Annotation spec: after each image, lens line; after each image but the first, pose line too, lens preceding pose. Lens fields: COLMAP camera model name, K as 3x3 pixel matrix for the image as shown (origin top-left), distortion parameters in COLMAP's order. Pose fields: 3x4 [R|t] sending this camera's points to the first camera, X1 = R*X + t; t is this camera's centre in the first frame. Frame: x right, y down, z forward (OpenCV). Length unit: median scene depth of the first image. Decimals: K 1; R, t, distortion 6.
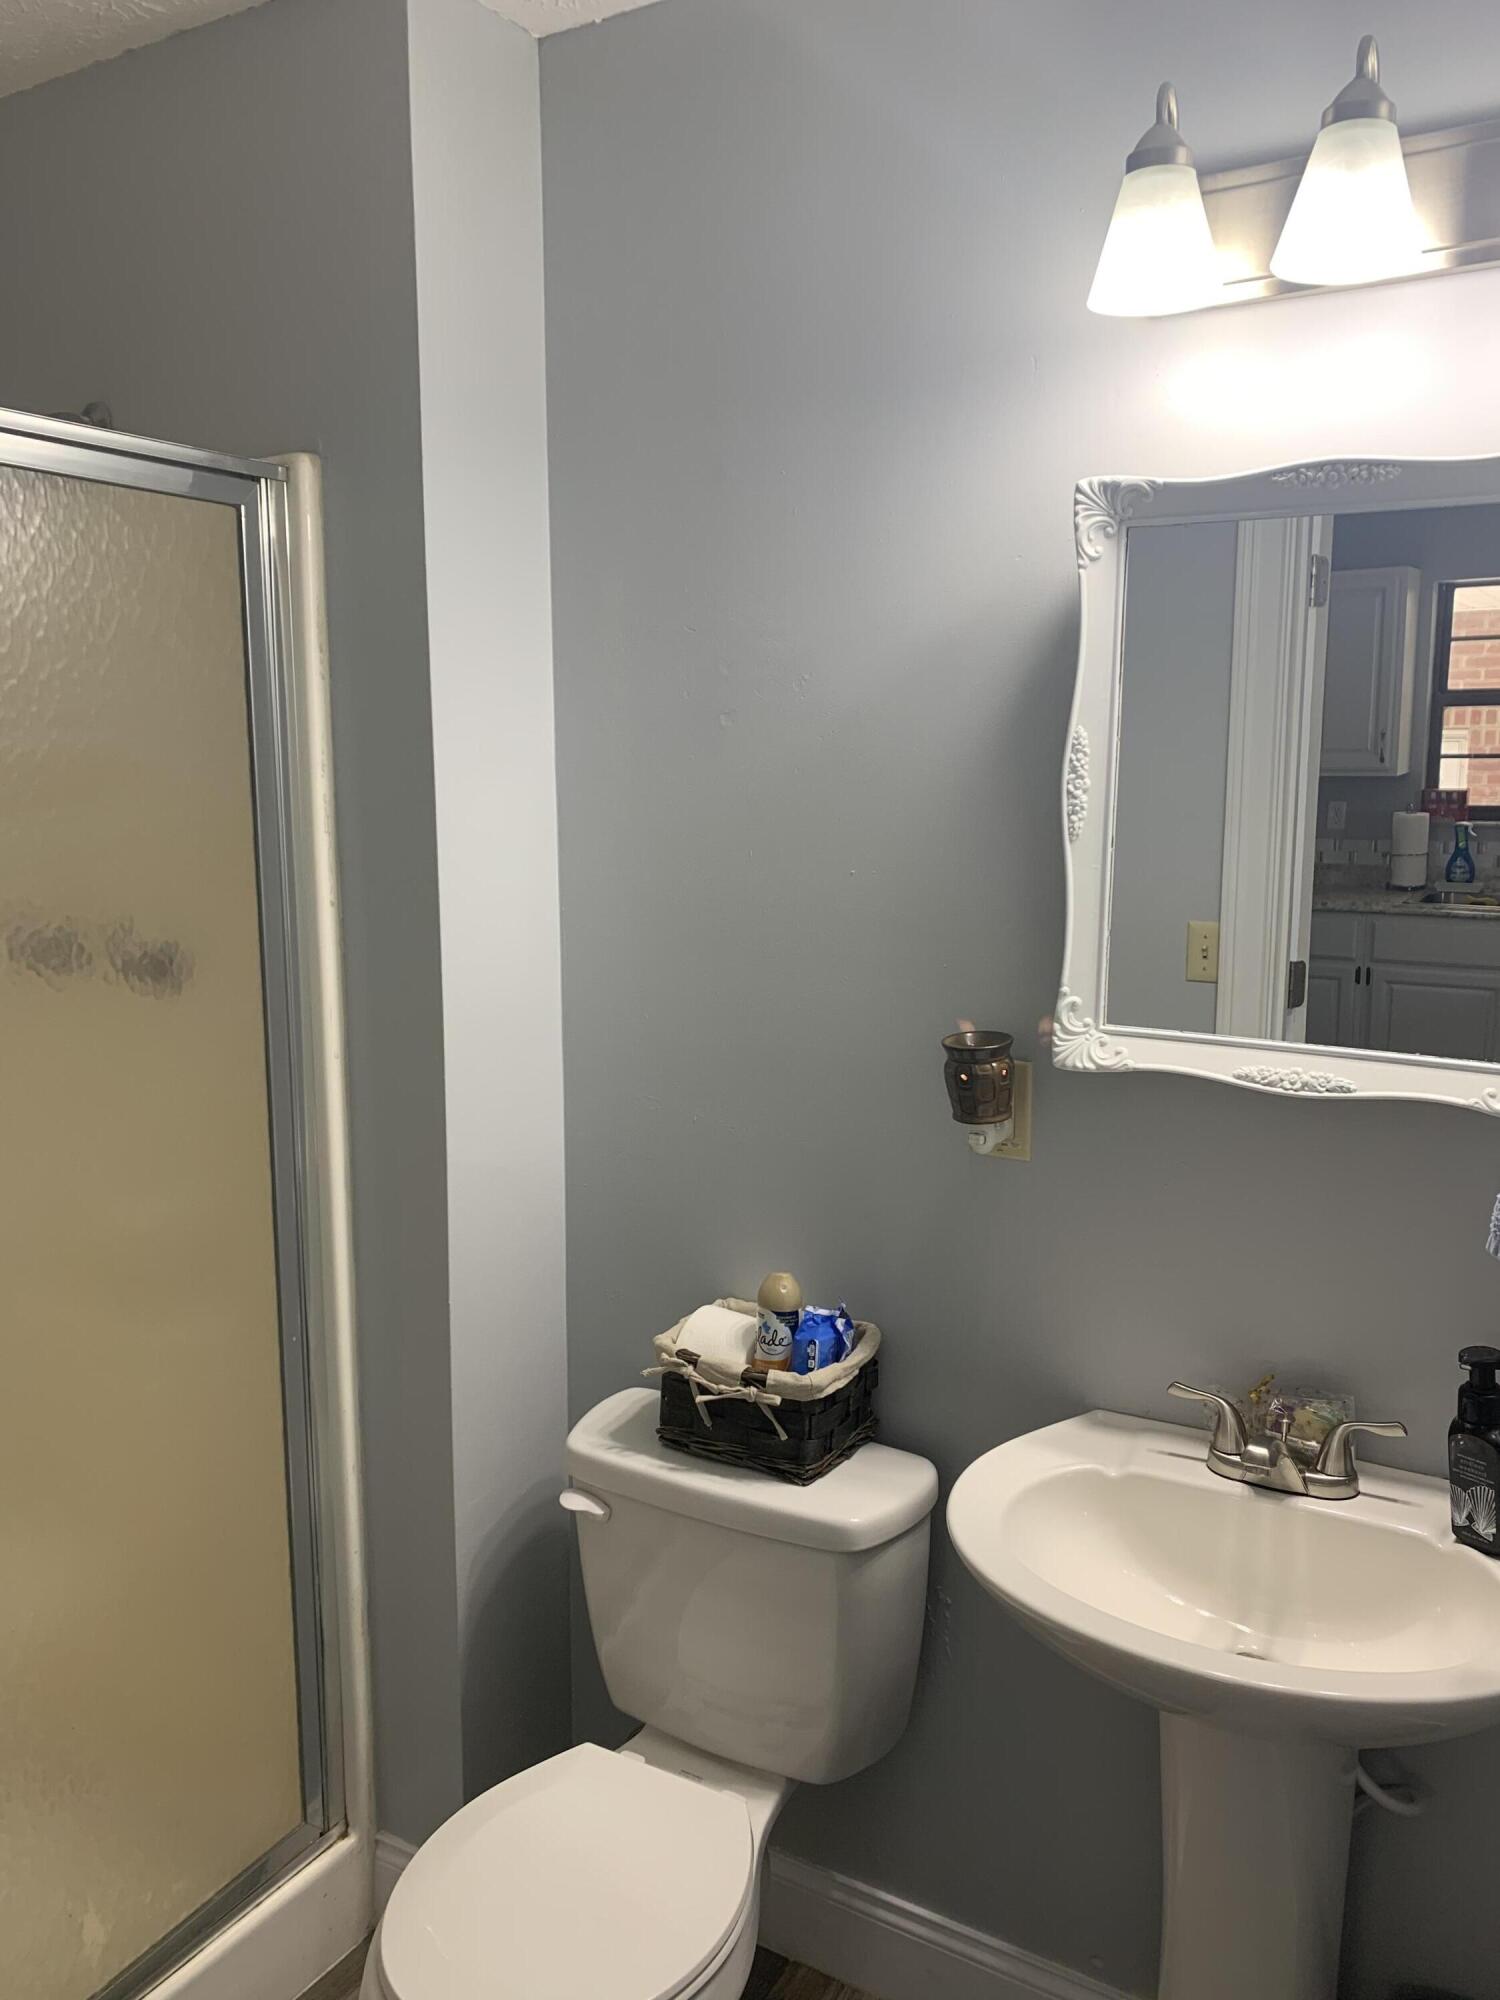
lens RADIAL K [[1491.3, 0, 742.4], [0, 1491.3, 983.5], [0, 0, 1]] dist [0.016147, -0.037907]
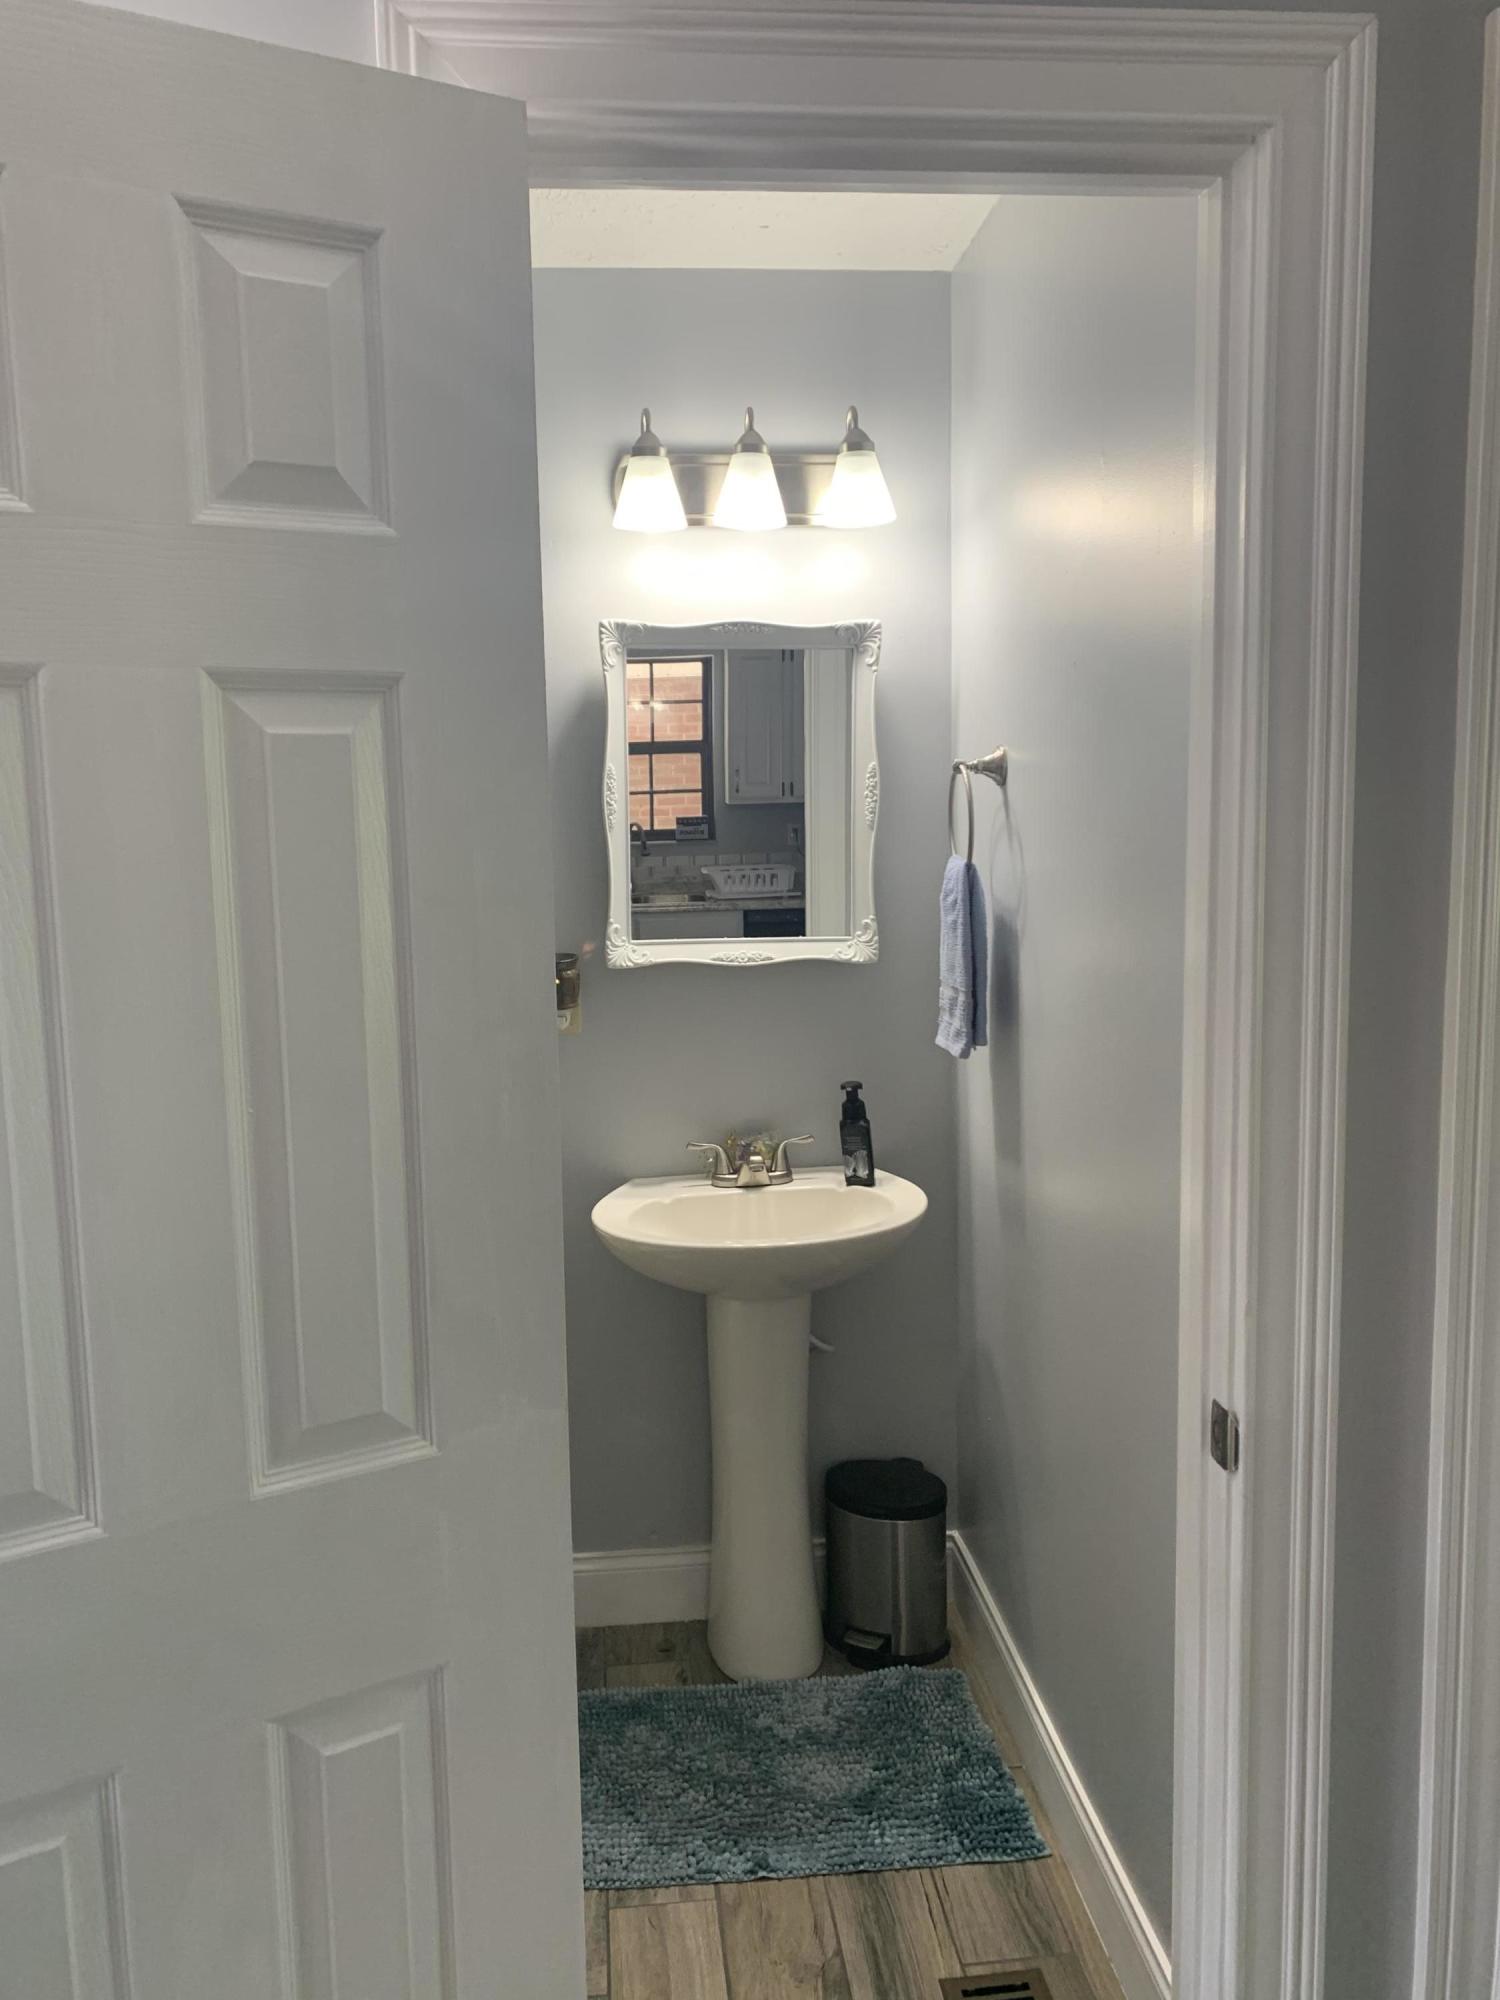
lens RADIAL K [[1491.3, 0, 755.5], [0, 1491.3, 1003.1], [0, 0, 1]] dist [0.016147, -0.037907]
pose [[0.801482, -0.093527, 0.590660, -0.683458], [0.108260, 0.994067, 0.010504, 0.100844], [-0.588138, 0.055526, 0.806852, -0.460542]]
